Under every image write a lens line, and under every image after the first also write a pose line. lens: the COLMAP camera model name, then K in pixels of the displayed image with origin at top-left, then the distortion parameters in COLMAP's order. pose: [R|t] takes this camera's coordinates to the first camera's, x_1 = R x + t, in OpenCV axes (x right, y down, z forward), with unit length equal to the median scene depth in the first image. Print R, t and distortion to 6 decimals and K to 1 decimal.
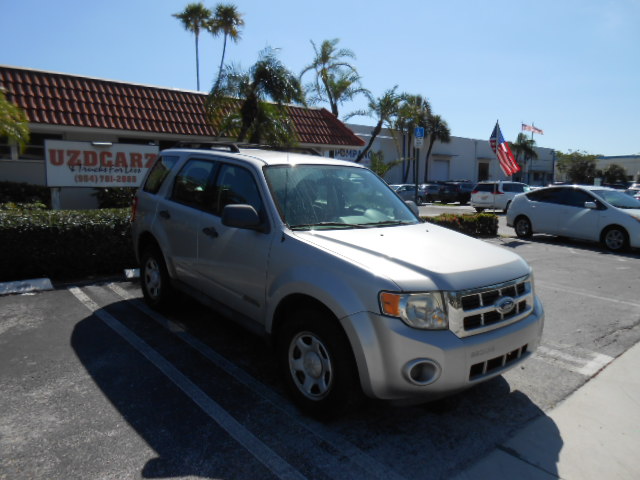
lens RADIAL K [[477.6, 0, 320.0], [0, 477.6, 240.0], [0, 0, 1]] dist [-0.026982, 0.012355]
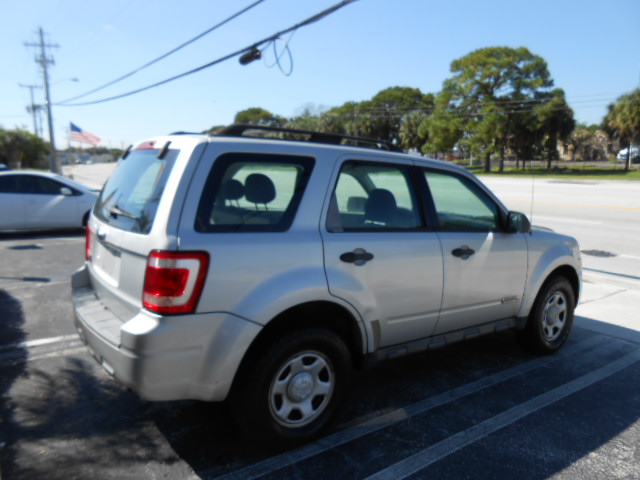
lens RADIAL K [[477.6, 0, 320.0], [0, 477.6, 240.0], [0, 0, 1]] dist [-0.026982, 0.012355]
pose [[0.065468, -0.166975, 0.983785, -1.275643], [0.122336, 0.979806, 0.158158, -0.231207], [-0.990327, 0.109998, 0.084573, 1.419045]]
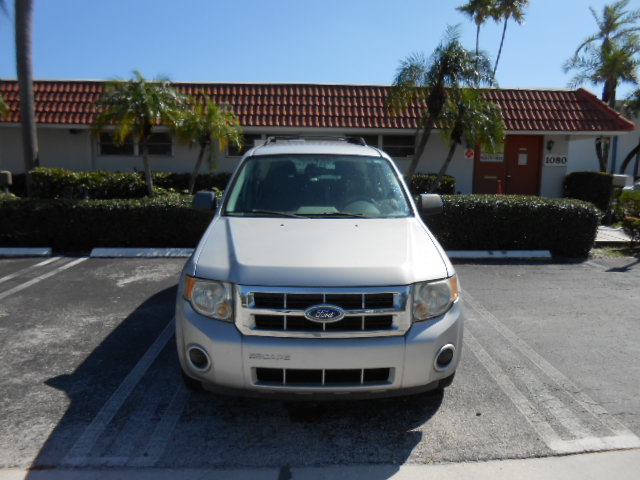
lens RADIAL K [[477.6, 0, 320.0], [0, 477.6, 240.0], [0, 0, 1]] dist [-0.026982, 0.012355]
pose [[0.791392, 0.084165, -0.605488, 0.797388], [-0.076932, 0.996314, 0.037939, -0.023202], [0.606449, 0.016556, 0.794950, 0.279843]]
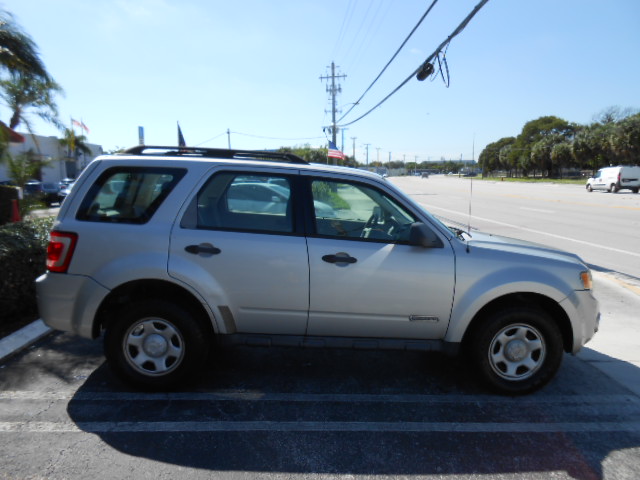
lens RADIAL K [[479.7, 0, 320.0], [0, 479.7, 236.7], [0, 0, 1]] dist [-0.043068, -0.002099]
pose [[0.606903, -0.110841, 0.787009, -1.103585], [0.109451, 0.992449, 0.055371, -0.120457], [-0.787204, 0.052535, 0.614451, 0.613389]]
